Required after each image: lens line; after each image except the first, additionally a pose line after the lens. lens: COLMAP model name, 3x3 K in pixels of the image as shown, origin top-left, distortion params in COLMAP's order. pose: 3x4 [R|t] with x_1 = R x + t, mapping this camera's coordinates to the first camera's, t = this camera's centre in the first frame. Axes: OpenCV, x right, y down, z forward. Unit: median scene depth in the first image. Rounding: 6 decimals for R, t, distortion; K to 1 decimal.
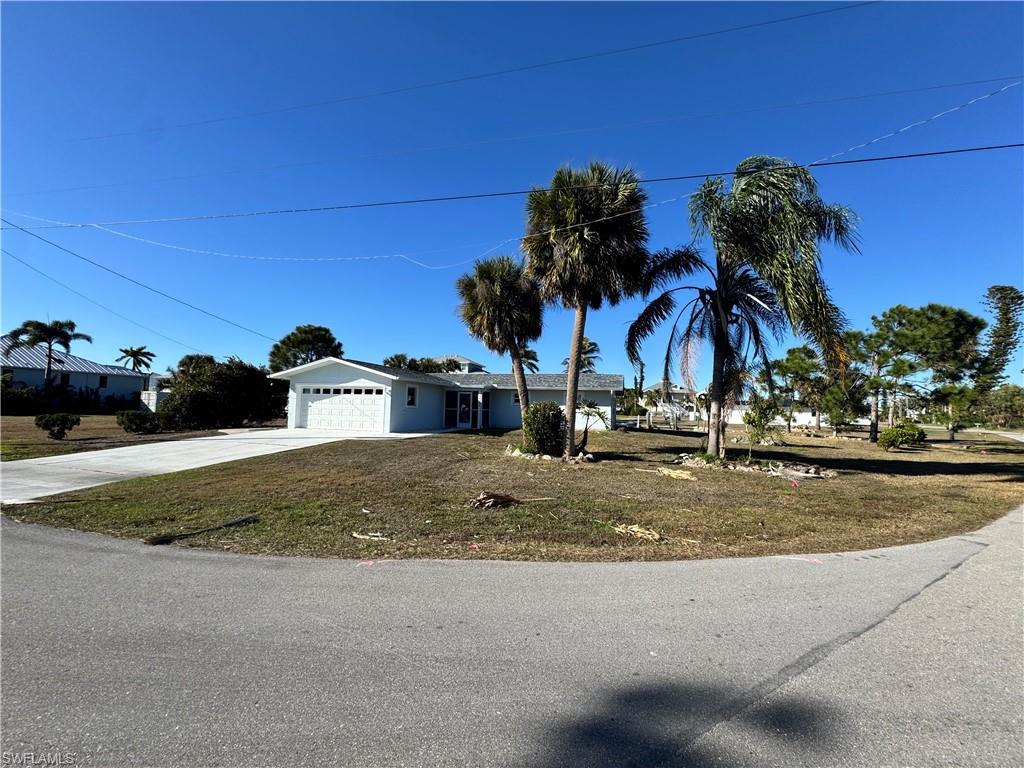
lens RADIAL K [[414.5, 0, 511.4], [0, 414.5, 381.0], [0, 0, 1]] dist [-0.004119, 0.000592]
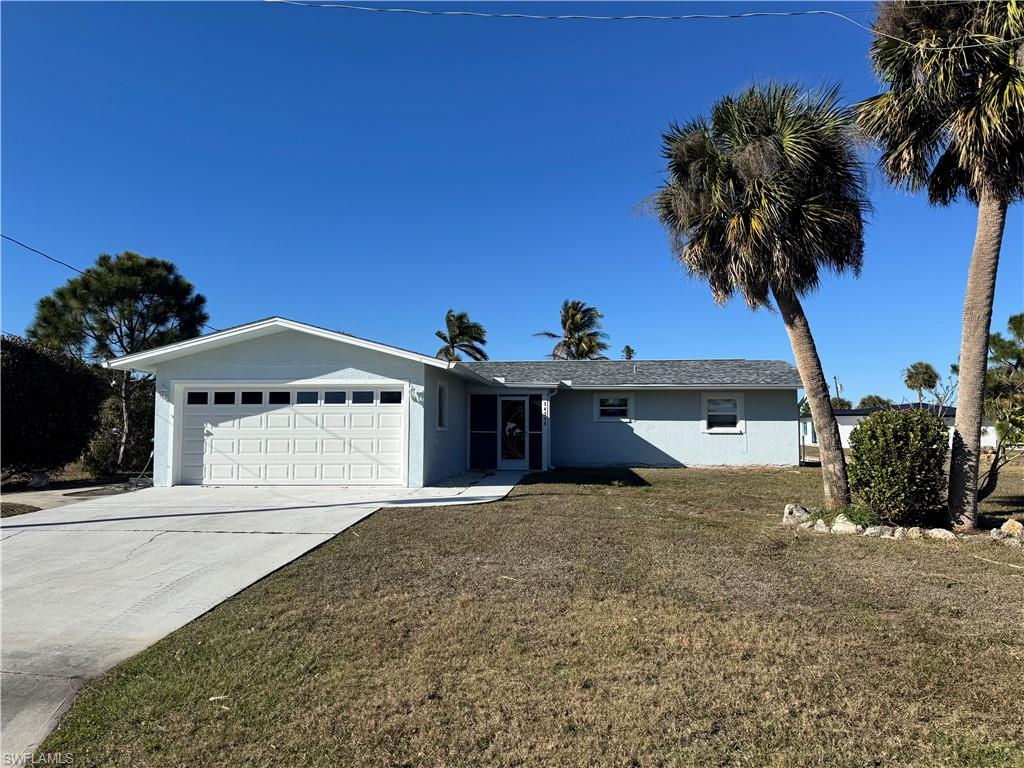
lens RADIAL K [[711.7, 0, 512.4], [0, 711.7, 386.3], [0, 0, 1]] dist [0.004812, 0.002263]
pose [[0.979672, -0.012139, 0.200240, -0.324433], [0.010877, 0.999913, 0.007400, 0.009694], [-0.200312, -0.005071, 0.979719, 0.212762]]
